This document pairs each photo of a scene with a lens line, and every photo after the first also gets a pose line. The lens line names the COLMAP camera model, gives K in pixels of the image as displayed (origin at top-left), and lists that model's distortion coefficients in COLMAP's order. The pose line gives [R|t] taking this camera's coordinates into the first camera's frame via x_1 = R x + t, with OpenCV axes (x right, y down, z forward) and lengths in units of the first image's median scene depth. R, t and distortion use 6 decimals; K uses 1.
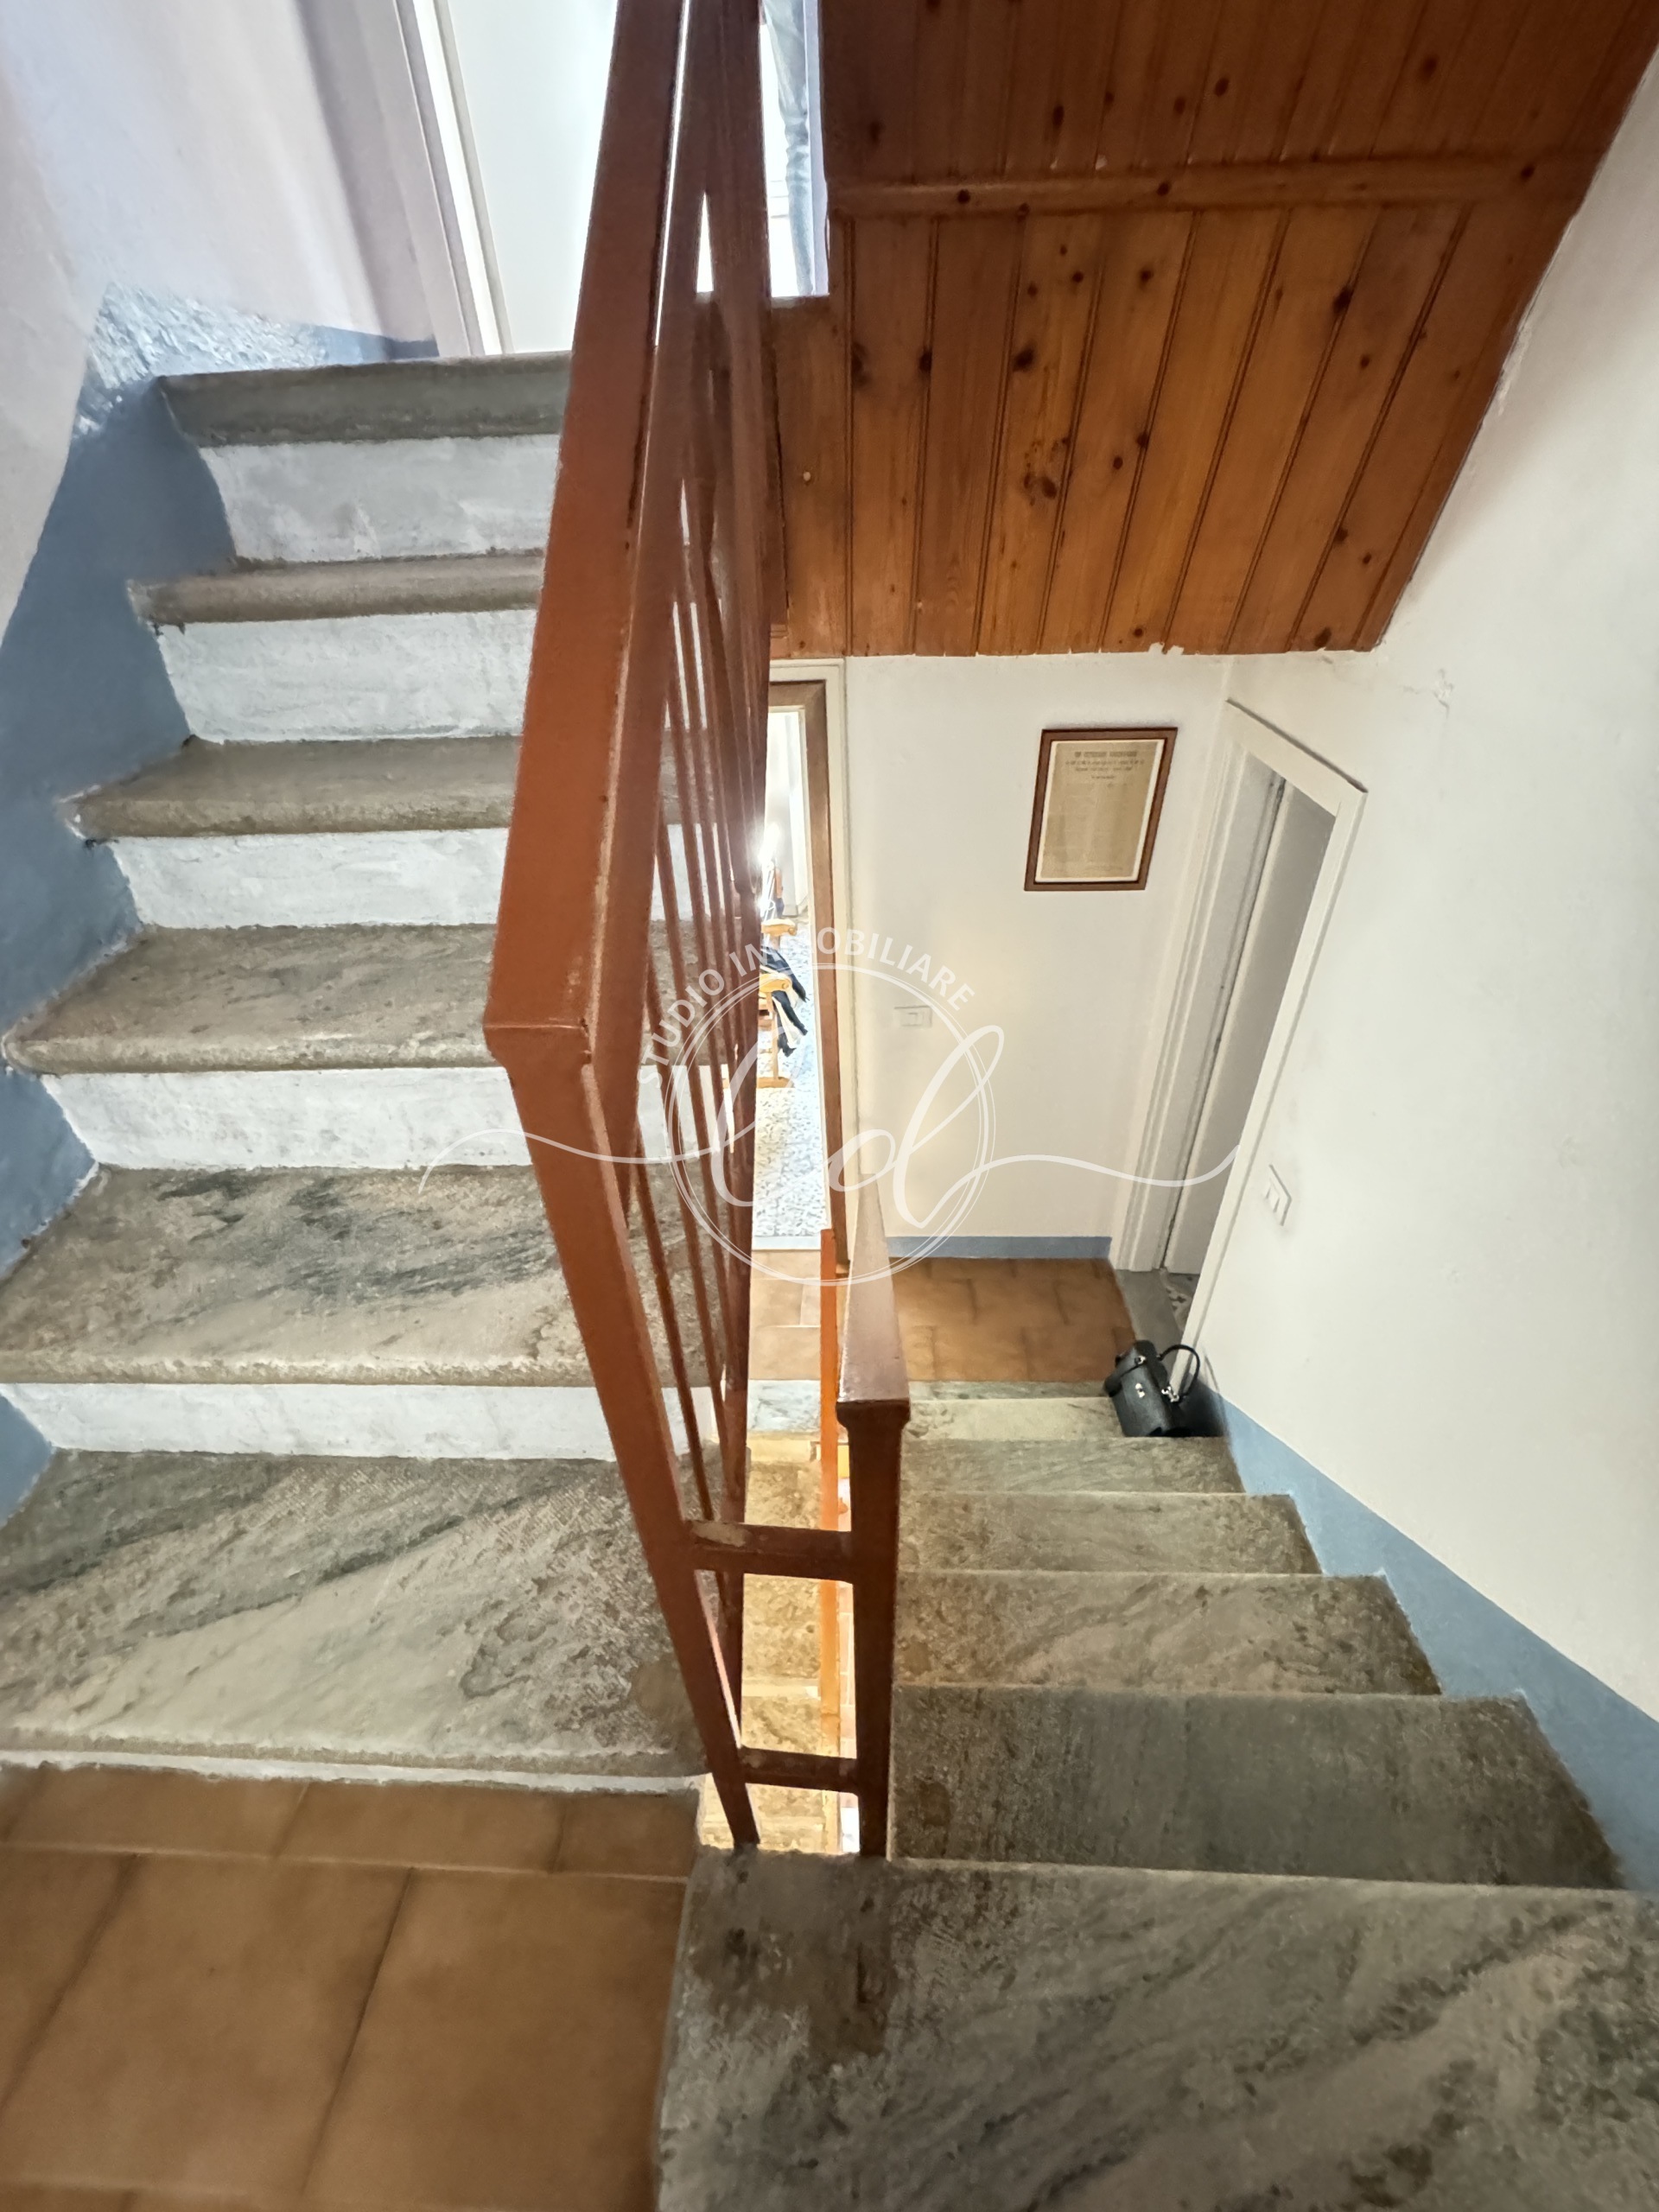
lens RADIAL K [[883.2, 0, 828.6], [0, 883.2, 1107.2], [0, 0, 1]] dist [-0.004056, 0.000432]
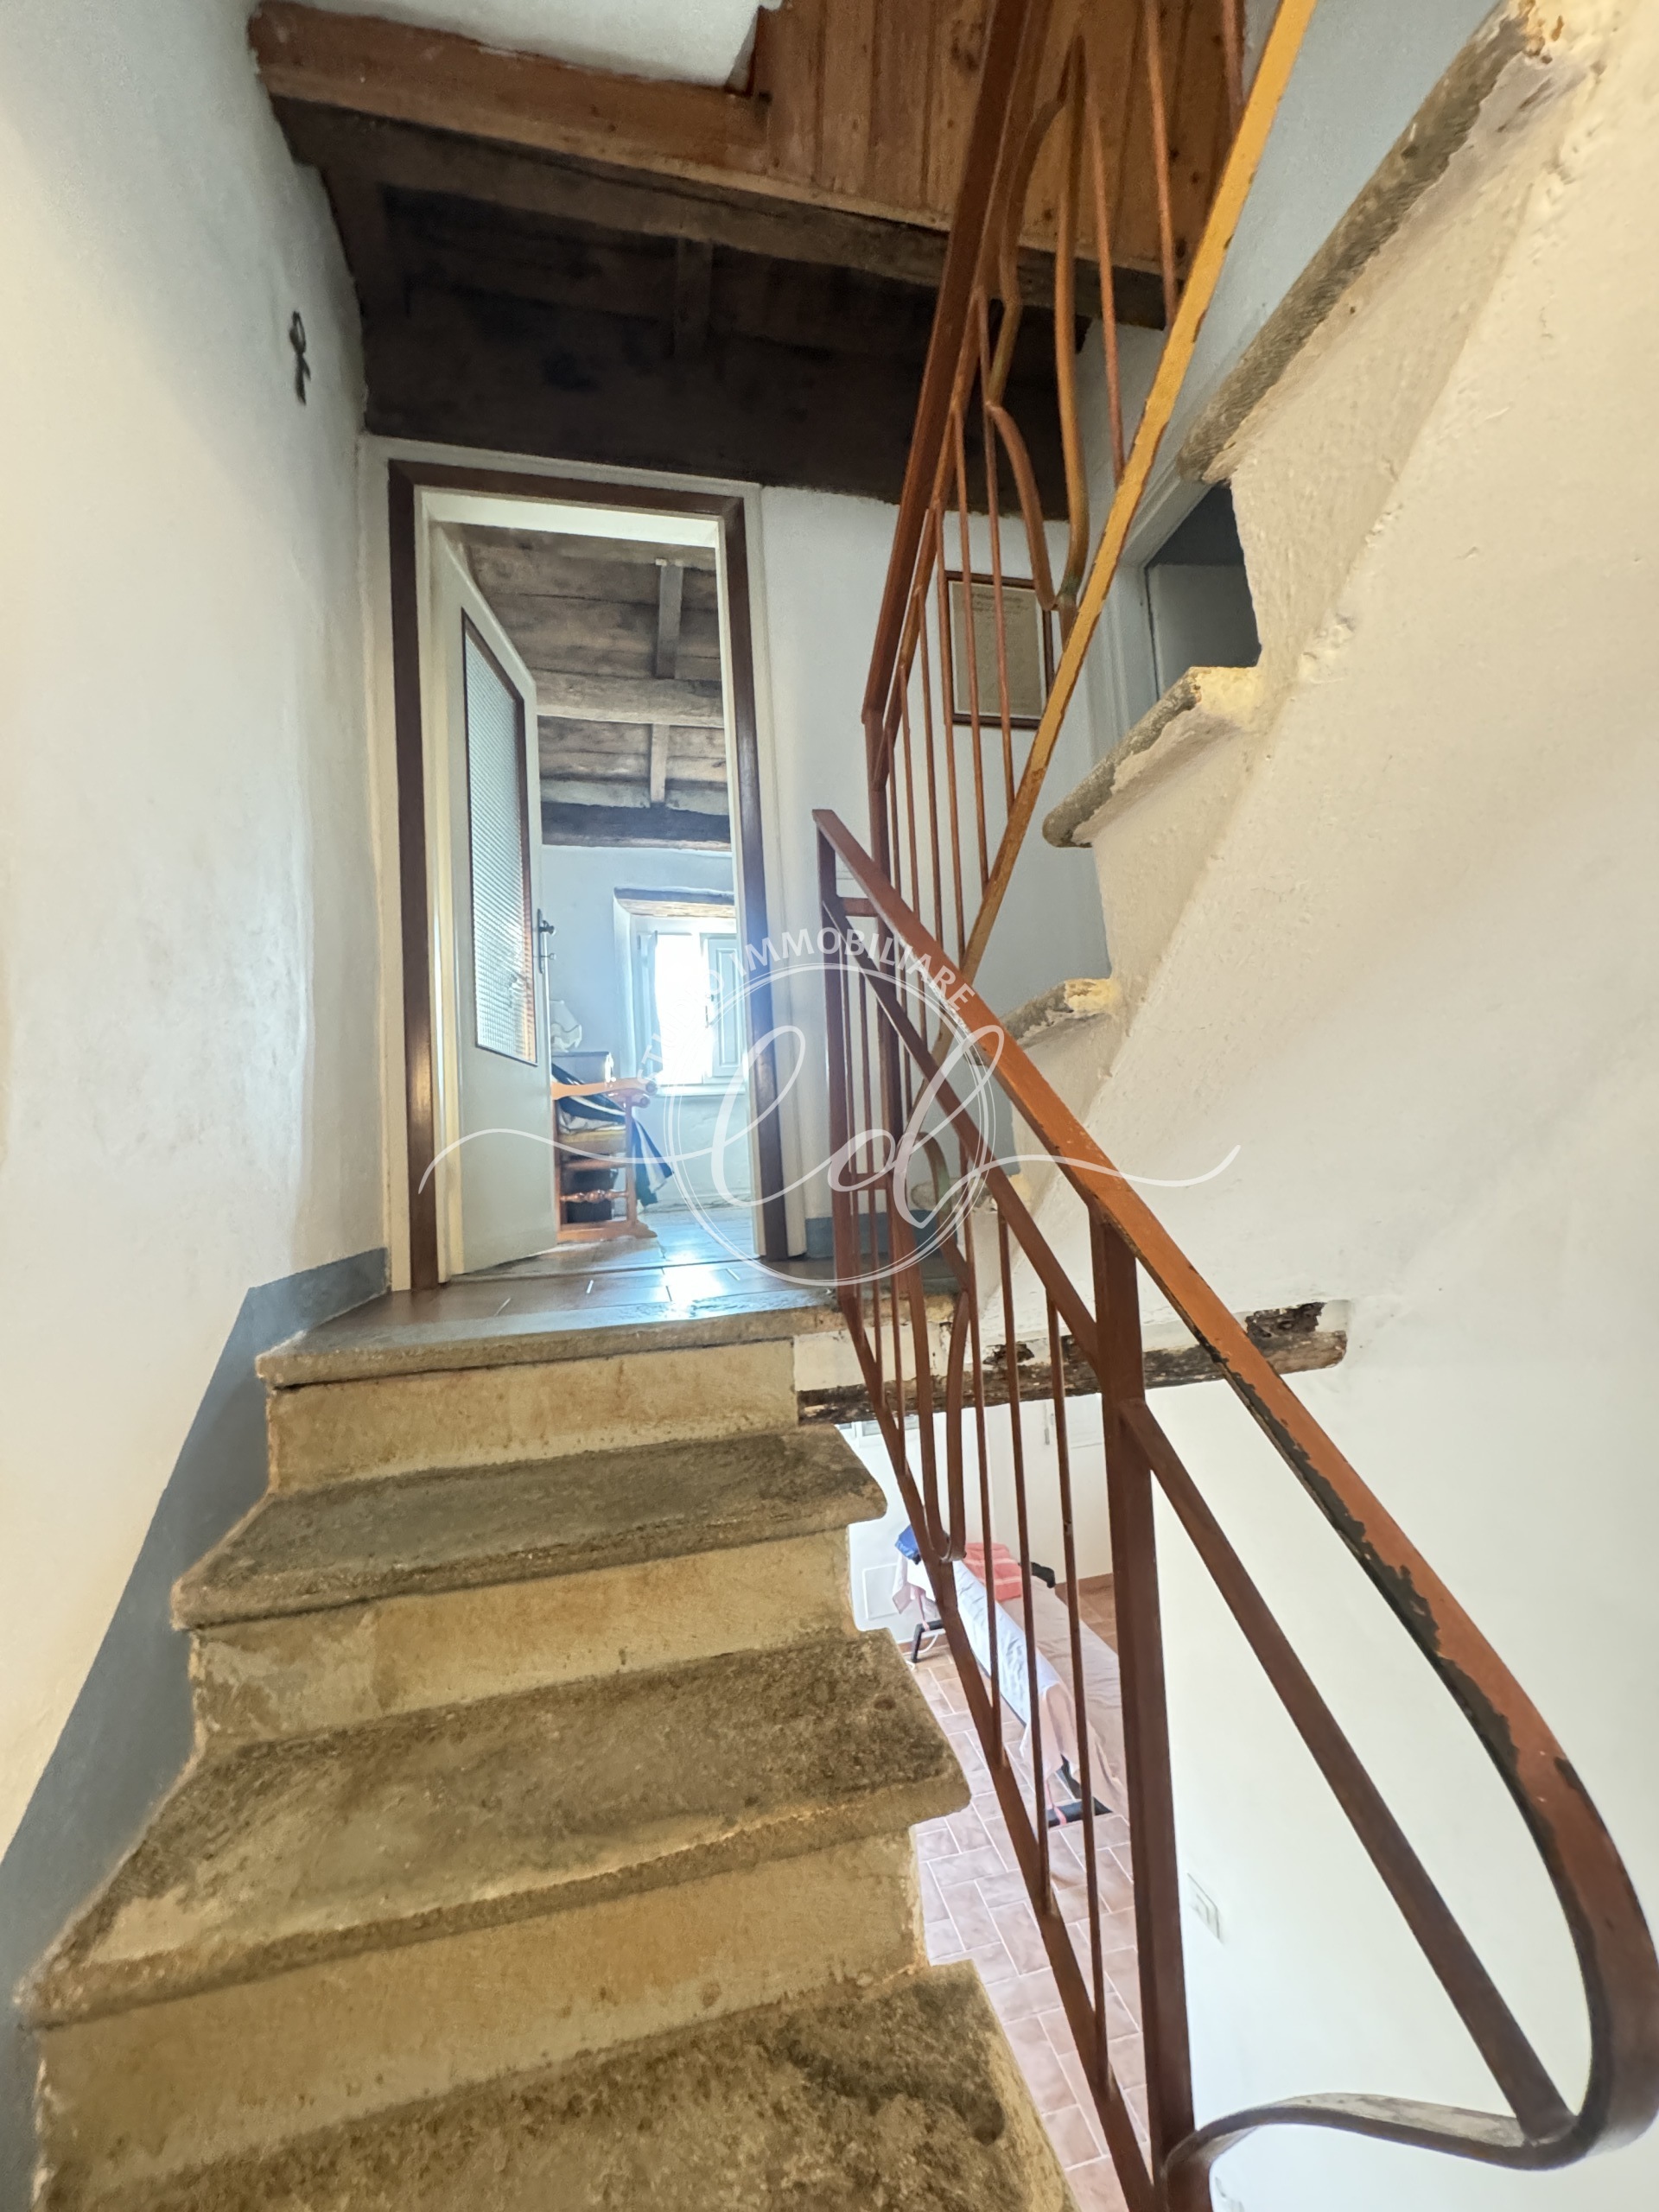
lens RADIAL K [[883.2, 0, 835.9], [0, 883.2, 1105.4], [0, 0, 1]] dist [-0.004056, 0.000432]
pose [[0.964617, -0.000973, 0.263654, -0.179999], [0.171552, 0.761674, -0.624838, 0.781402], [-0.200211, 0.647959, 0.734891, 0.668295]]
